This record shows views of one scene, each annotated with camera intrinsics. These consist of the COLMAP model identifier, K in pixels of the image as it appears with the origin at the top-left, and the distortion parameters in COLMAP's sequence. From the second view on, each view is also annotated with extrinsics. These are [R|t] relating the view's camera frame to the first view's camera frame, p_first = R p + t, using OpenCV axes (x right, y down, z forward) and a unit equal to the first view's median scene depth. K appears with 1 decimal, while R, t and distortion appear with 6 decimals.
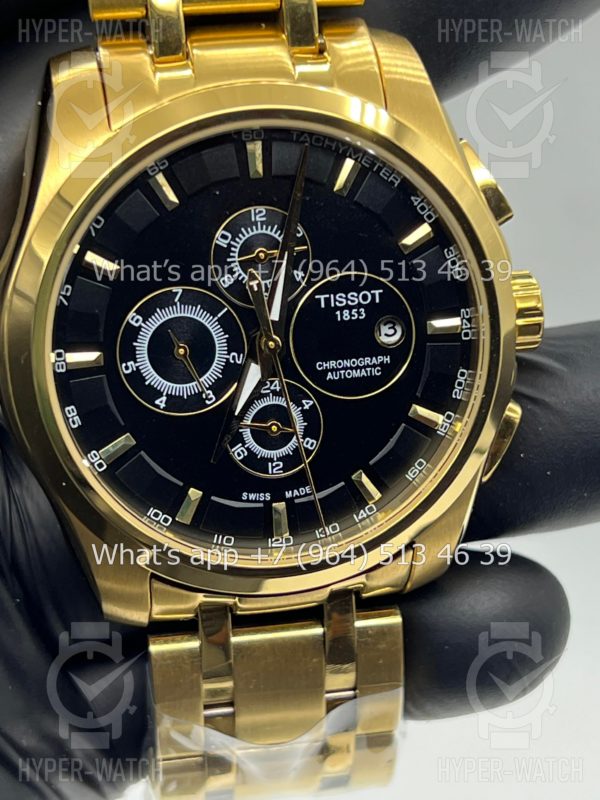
lens RADIAL K [[1837.8, 0, 307.0], [0, 1837.8, 403.0], [0, 0, 1]] dist [0.141673, 0.000000]
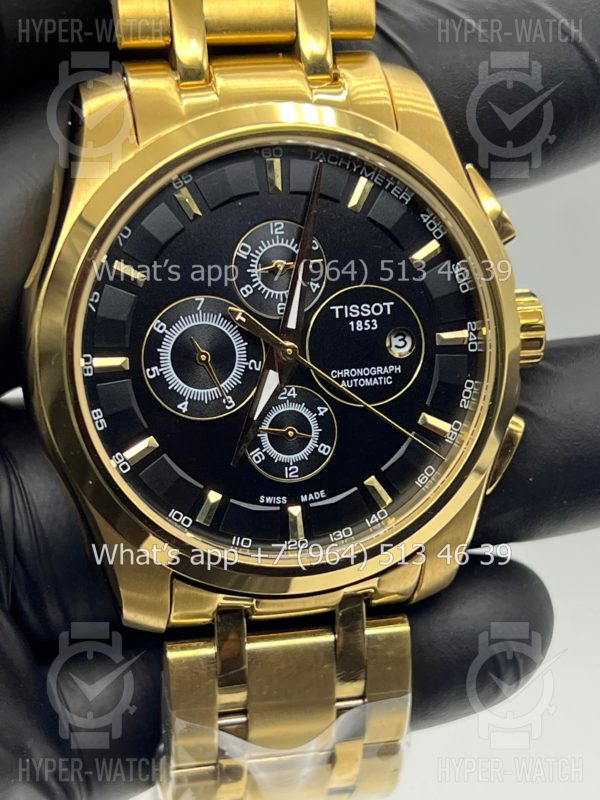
lens RADIAL K [[1837.8, 0, 298.7], [0, 1837.8, 407.5], [0, 0, 1]] dist [0.141673, 0.000000]
pose [[0.999655, 0.001063, 0.026240, -0.040729], [0.001106, 0.996590, -0.082504, 0.085103], [-0.026238, 0.082504, 0.996245, -0.039799]]
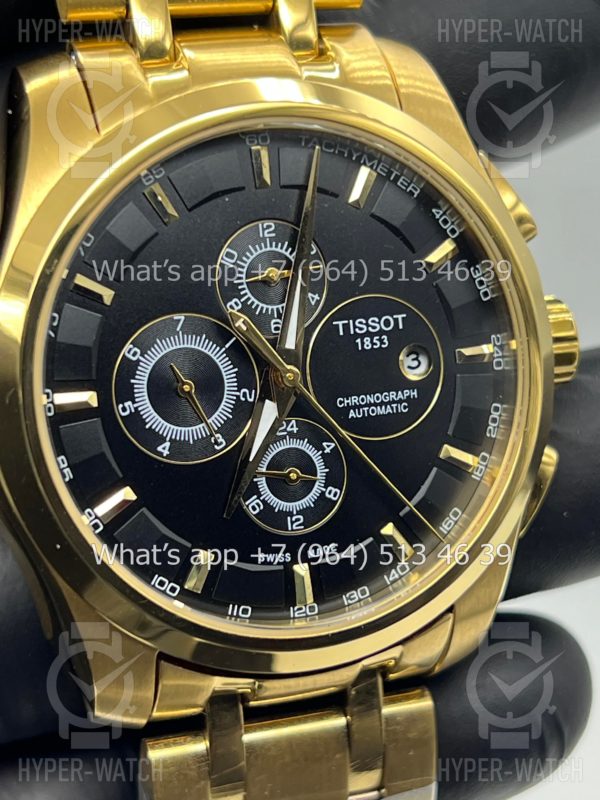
lens RADIAL K [[1837.8, 0, 293.8], [0, 1837.8, 397.3], [0, 0, 1]] dist [0.141673, 0.000000]
pose [[0.991703, -0.040481, 0.122006, -0.121546], [0.055924, 0.990460, -0.125944, 0.086082], [-0.115744, 0.131722, 0.984506, 0.144138]]
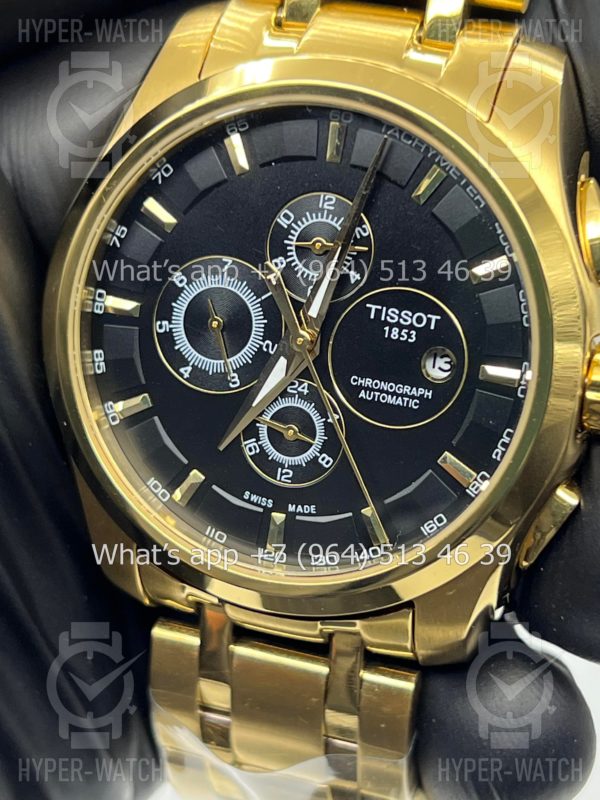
lens RADIAL K [[1837.8, 0, 306.3], [0, 1837.8, 404.4], [0, 0, 1]] dist [0.141673, 0.000000]
pose [[0.868960, 0.261223, -0.420322, 0.372155], [-0.282367, 0.959226, 0.012385, -0.013354], [0.406419, 0.107923, 0.907290, 0.166761]]
